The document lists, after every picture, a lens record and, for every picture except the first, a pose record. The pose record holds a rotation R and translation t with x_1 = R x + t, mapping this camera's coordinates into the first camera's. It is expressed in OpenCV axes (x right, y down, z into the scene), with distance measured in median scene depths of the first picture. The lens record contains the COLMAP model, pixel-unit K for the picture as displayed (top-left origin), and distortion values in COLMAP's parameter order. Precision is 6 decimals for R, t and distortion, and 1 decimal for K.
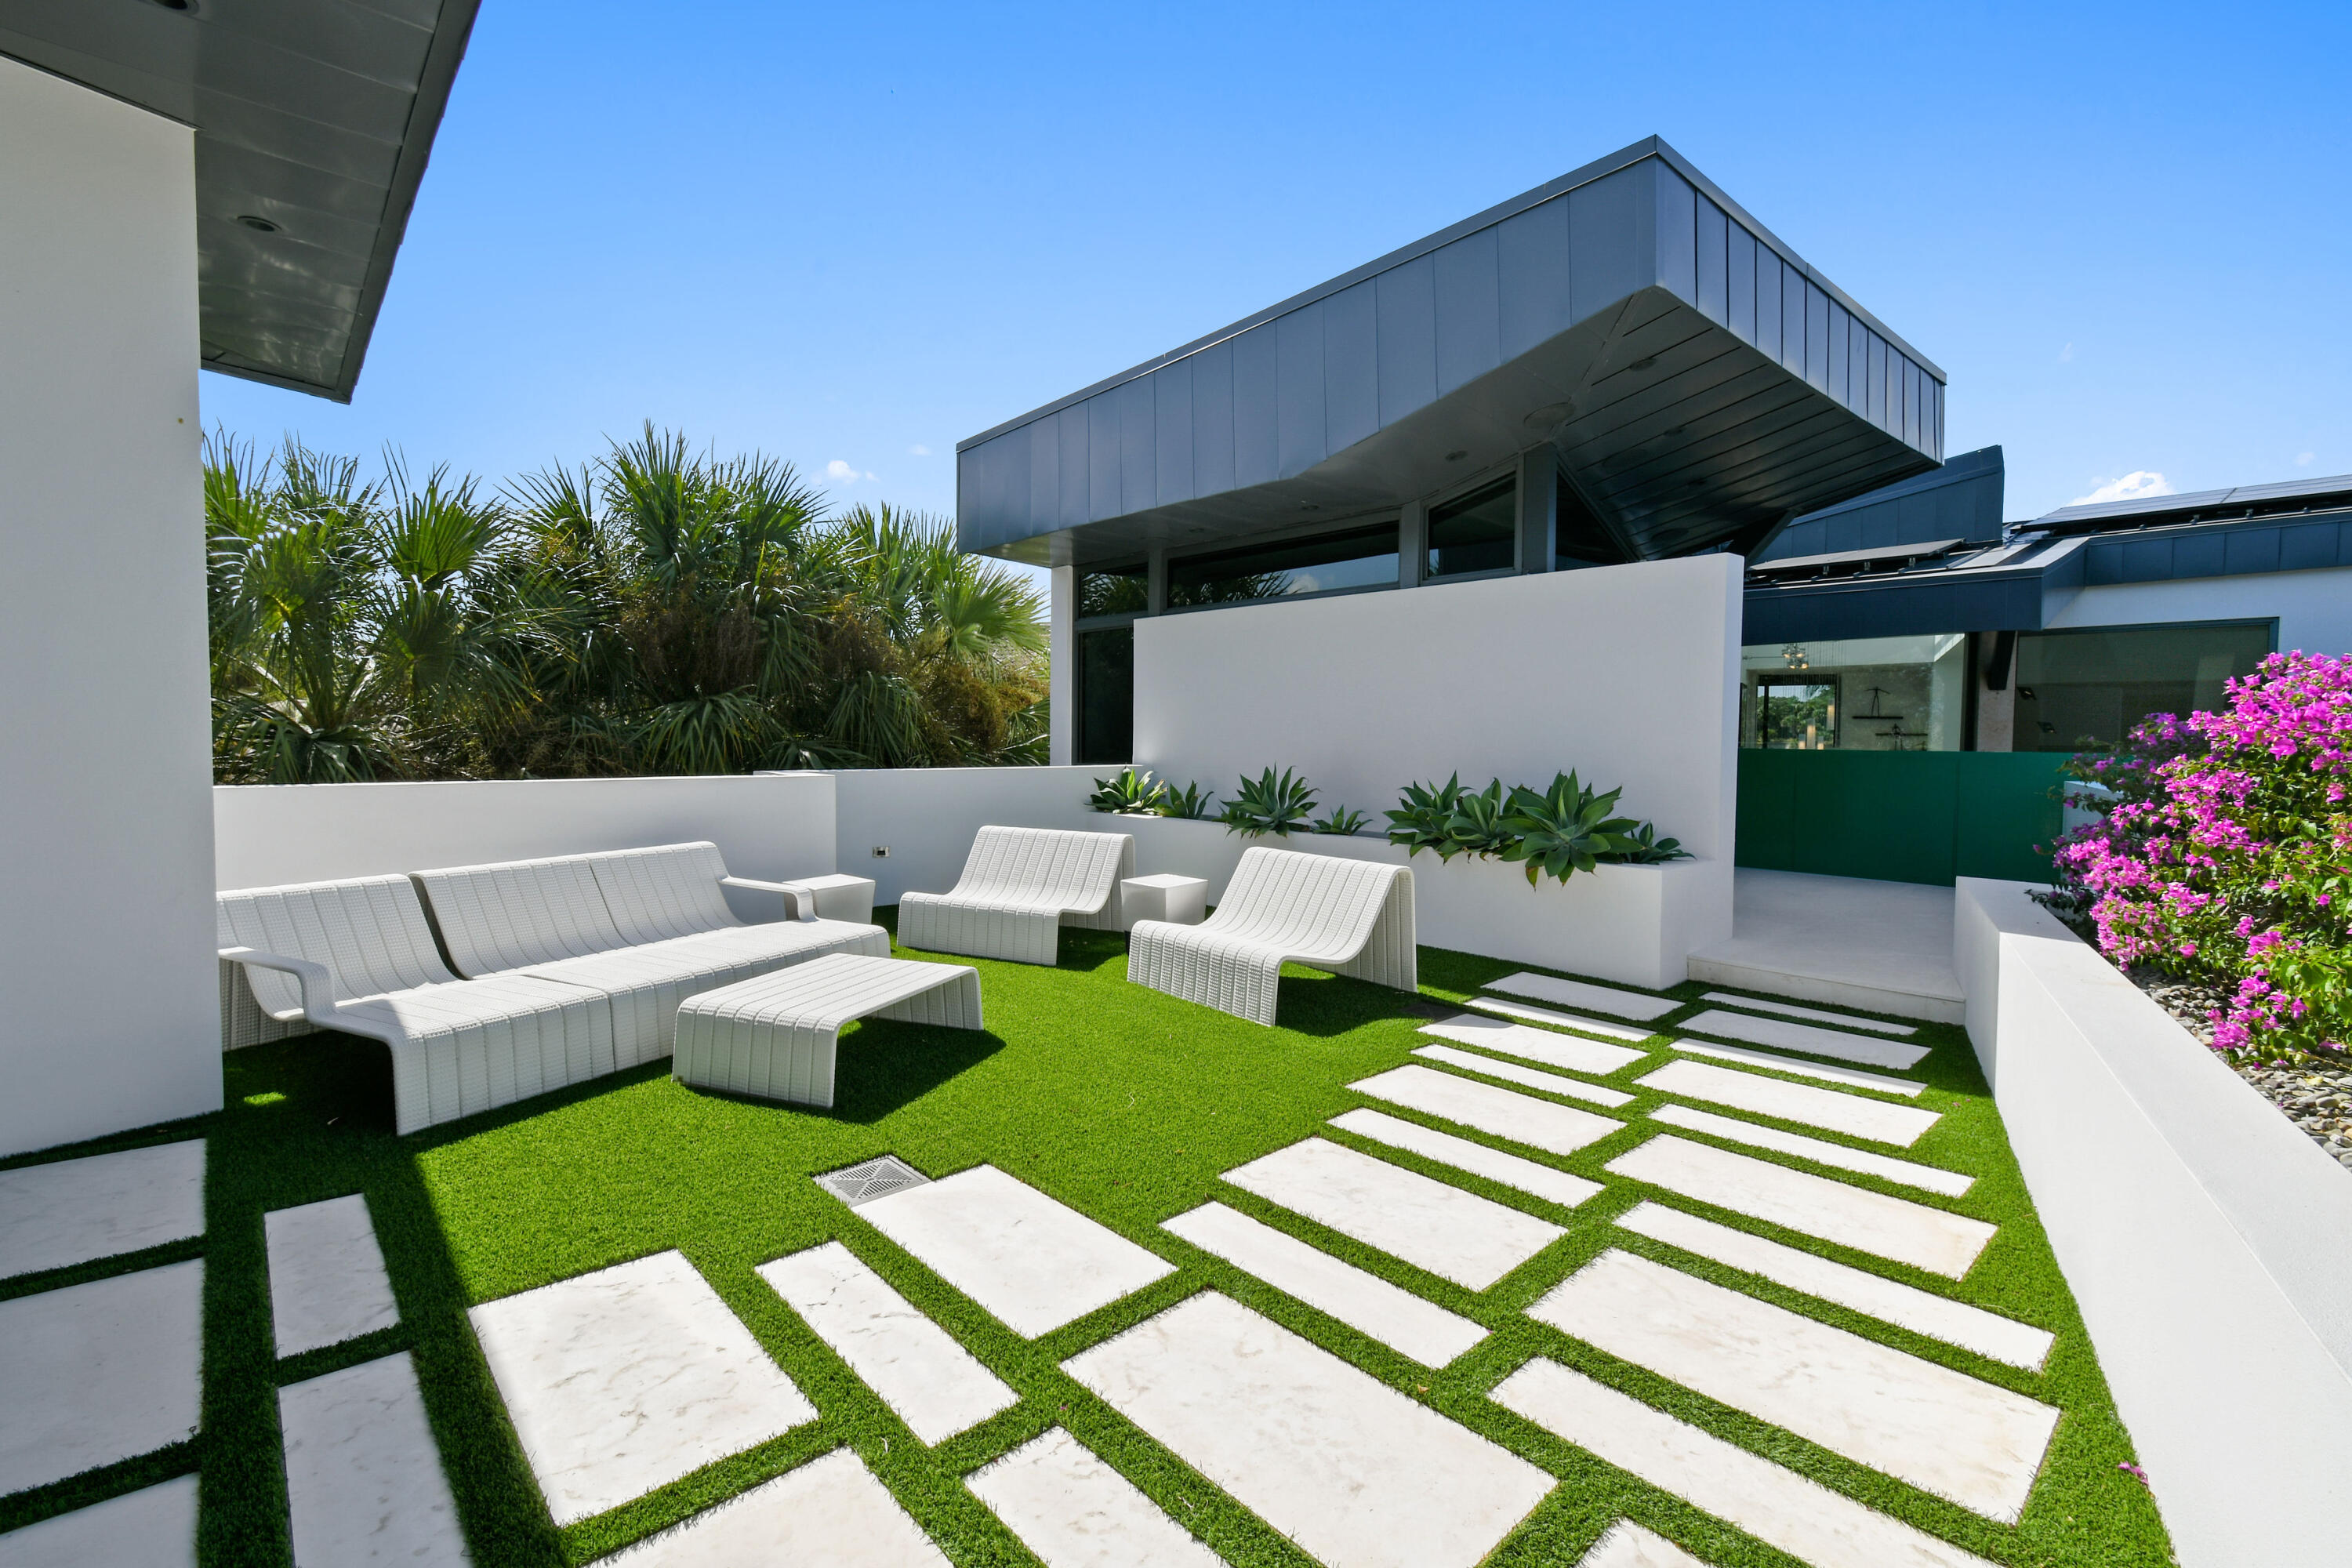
lens RADIAL K [[1064.1, 0, 1174.2], [0, 1064.1, 726.9], [0, 0, 1]] dist [-0.000563, -0.000063]
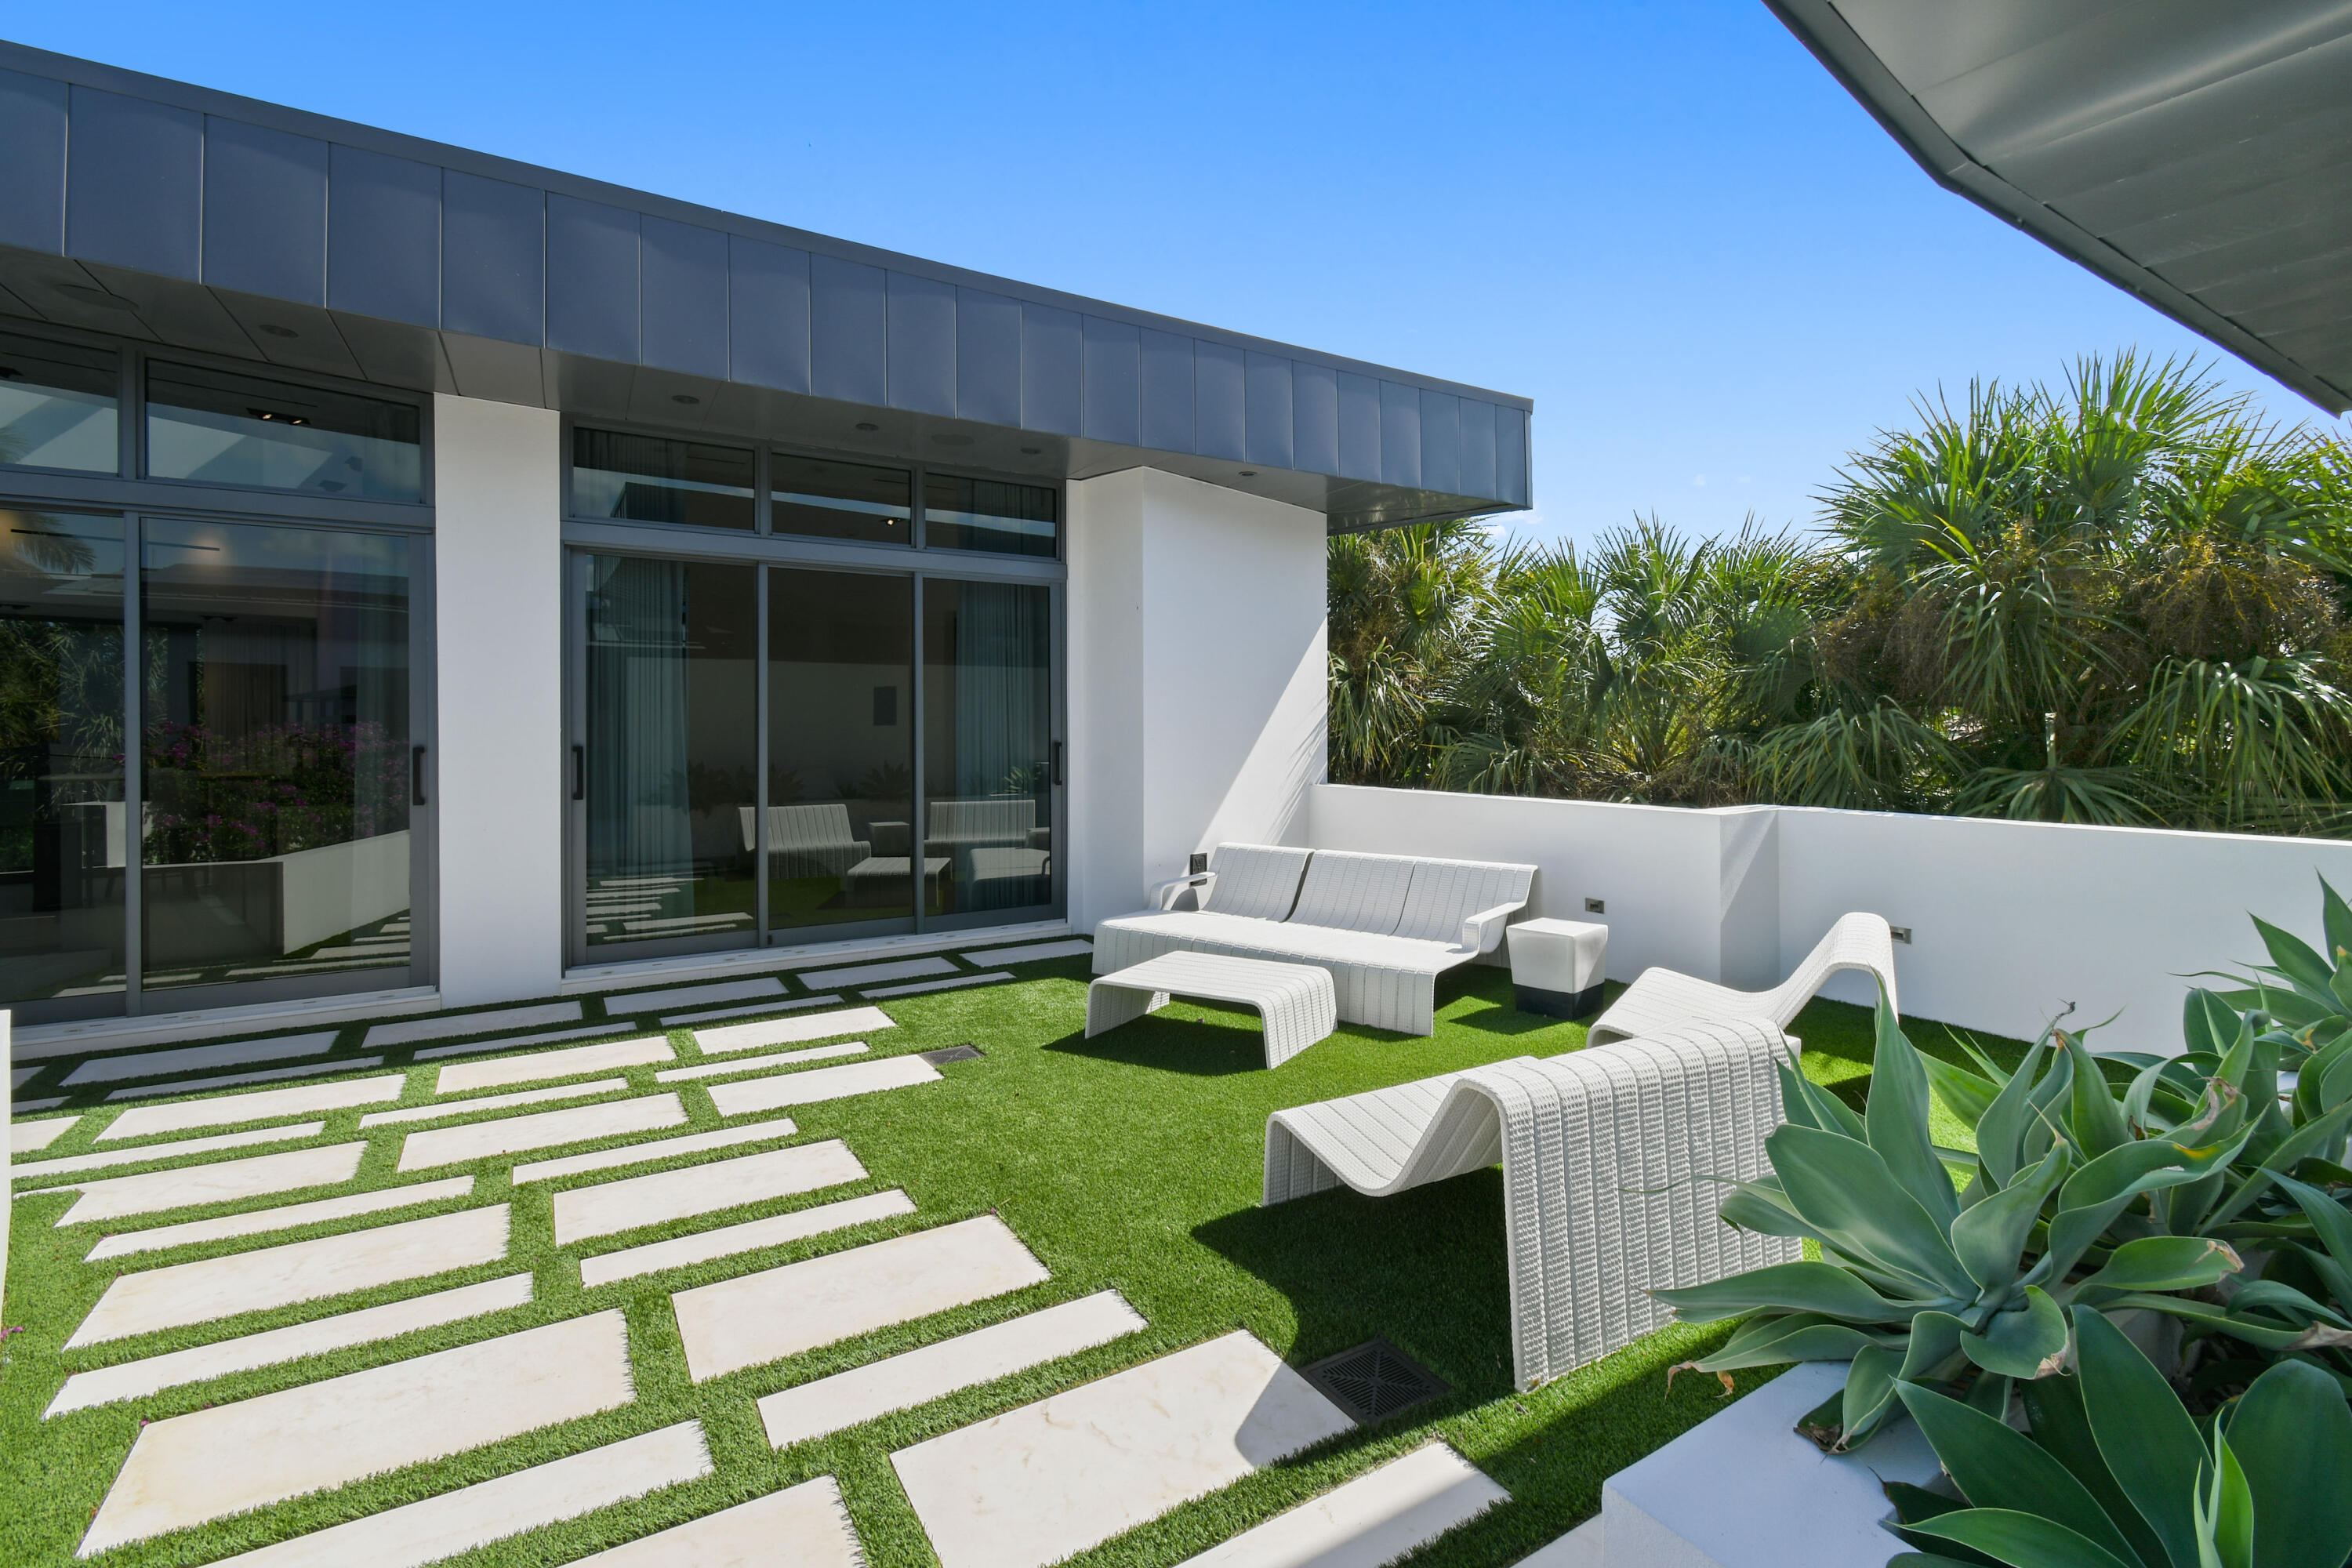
lens RADIAL K [[1064.1, 0, 1174.2], [0, 1064.1, 726.9], [0, 0, 1]] dist [-0.000563, -0.000063]
pose [[-0.178884, -0.002854, -0.983866, 1.152059], [-0.001371, 0.999996, -0.002652, -0.033584], [0.983869, 0.000875, -0.178887, 1.588090]]
